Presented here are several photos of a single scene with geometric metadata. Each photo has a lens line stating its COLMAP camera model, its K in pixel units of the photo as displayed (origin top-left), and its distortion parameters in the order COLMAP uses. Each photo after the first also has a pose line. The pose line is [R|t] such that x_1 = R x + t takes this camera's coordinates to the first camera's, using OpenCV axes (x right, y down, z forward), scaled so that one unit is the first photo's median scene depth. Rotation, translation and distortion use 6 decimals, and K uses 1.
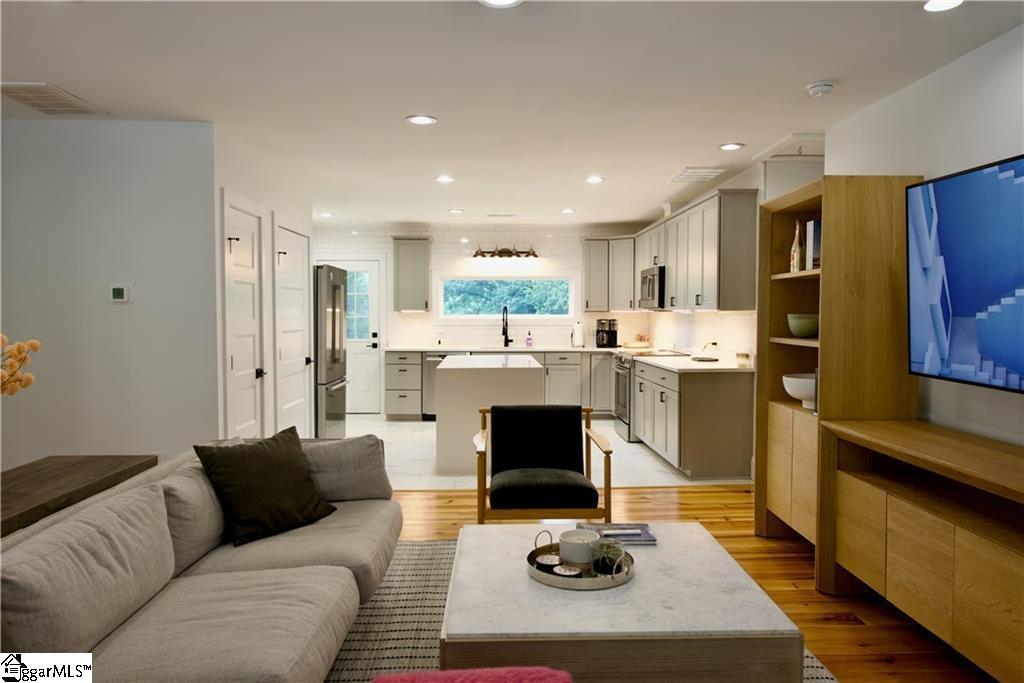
lens RADIAL K [[706.8, 0, 511.8], [0, 706.8, 338.8], [0, 0, 1]] dist [-0.001240, -0.000027]
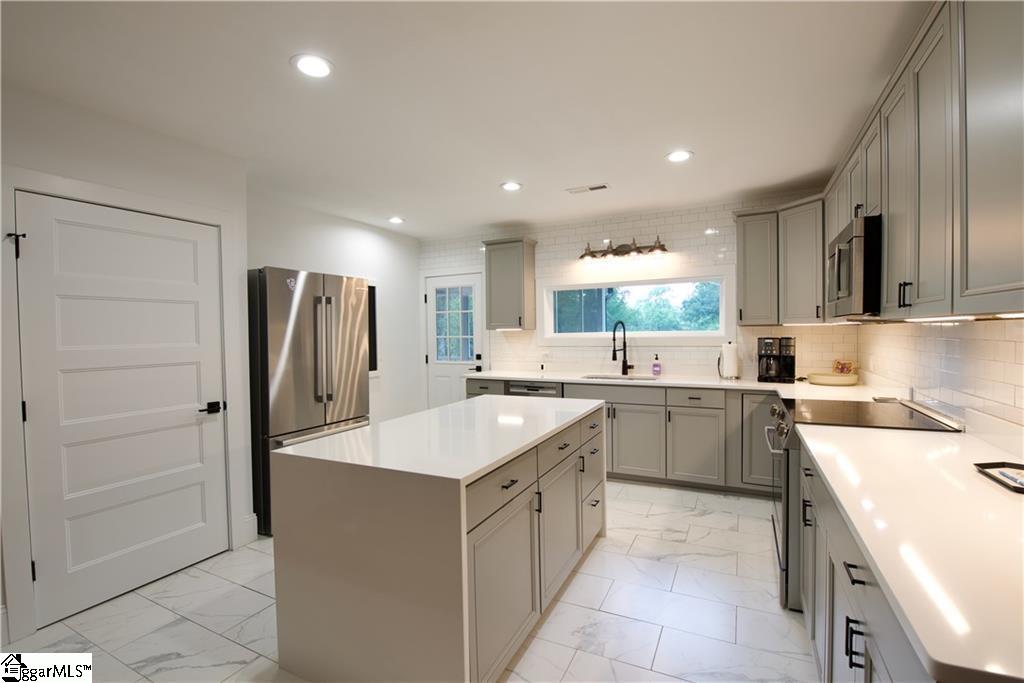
lens RADIAL K [[456.8, 0, 514.5], [0, 456.8, 341.1], [0, 0, 1]] dist [-0.013876, -0.000251]
pose [[0.880074, -0.004559, -0.474815, 0.121435], [-0.000584, 0.999943, -0.010682, -0.019615], [0.474837, 0.009678, 0.880021, 0.528227]]
